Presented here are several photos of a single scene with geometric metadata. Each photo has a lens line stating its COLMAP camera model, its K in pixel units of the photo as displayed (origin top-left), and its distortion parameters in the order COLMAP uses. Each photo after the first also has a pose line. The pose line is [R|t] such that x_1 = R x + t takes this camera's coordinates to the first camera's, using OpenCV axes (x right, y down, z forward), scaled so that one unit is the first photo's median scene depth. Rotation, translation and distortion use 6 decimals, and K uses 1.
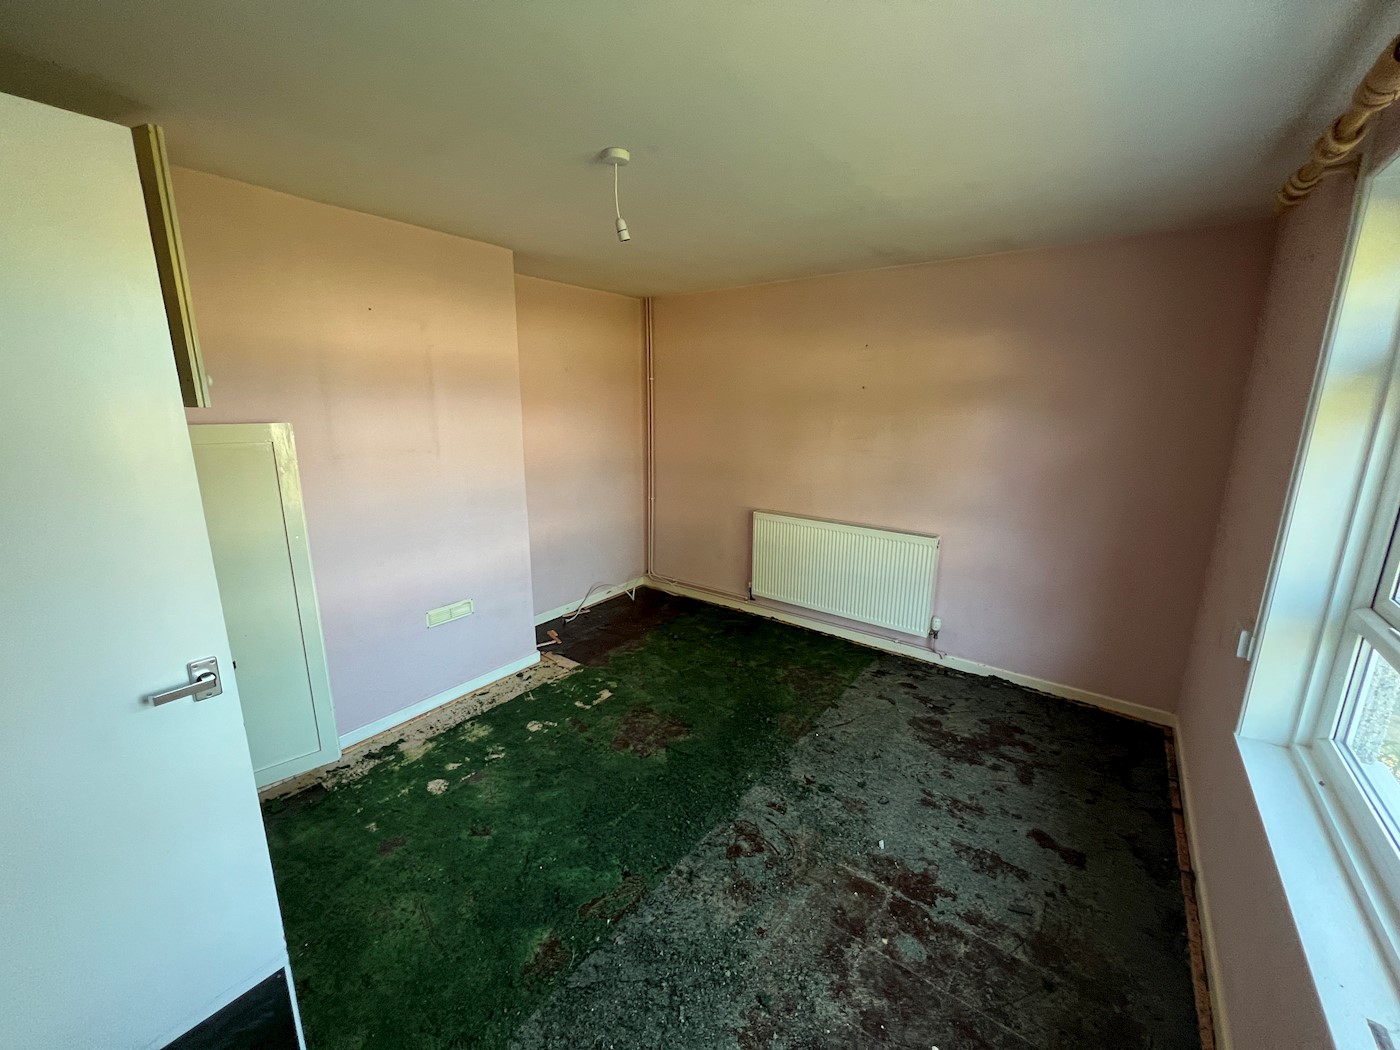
lens RADIAL K [[559.8, 0, 696.0], [0, 559.8, 520.9], [0, 0, 1]] dist [-0.000329, 0.000209]
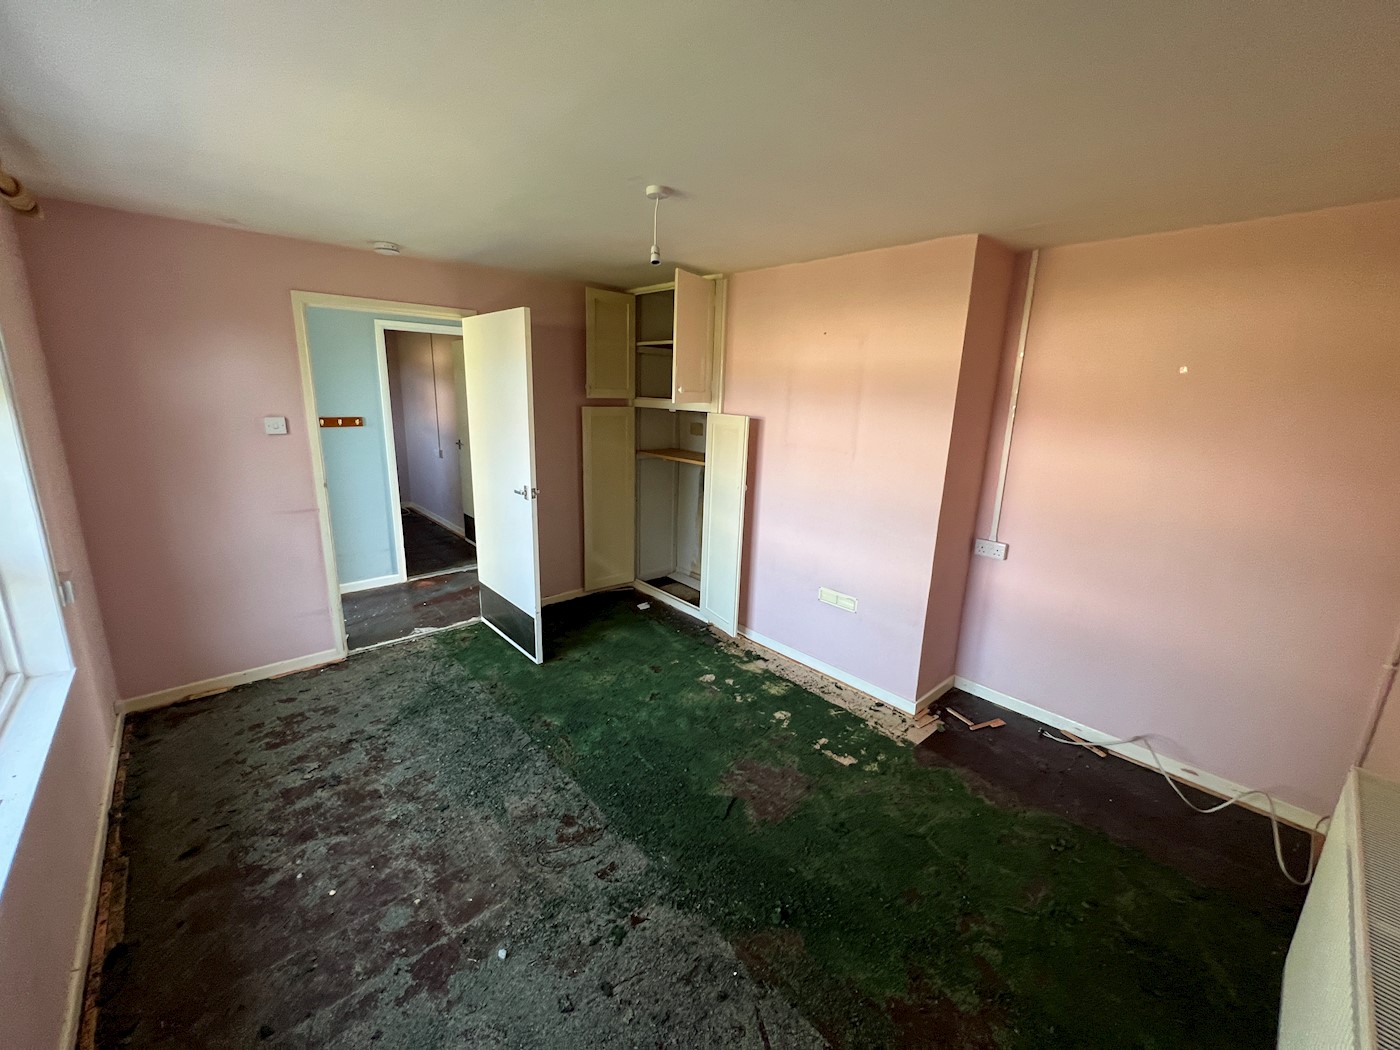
lens RADIAL K [[559.8, 0, 696.0], [0, 559.8, 520.9], [0, 0, 1]] dist [-0.000329, 0.000209]
pose [[-0.190539, 0.214109, -0.958046, 0.882479], [-0.245295, 0.934584, 0.257651, -0.271689], [0.950540, 0.284096, -0.125555, 1.142676]]
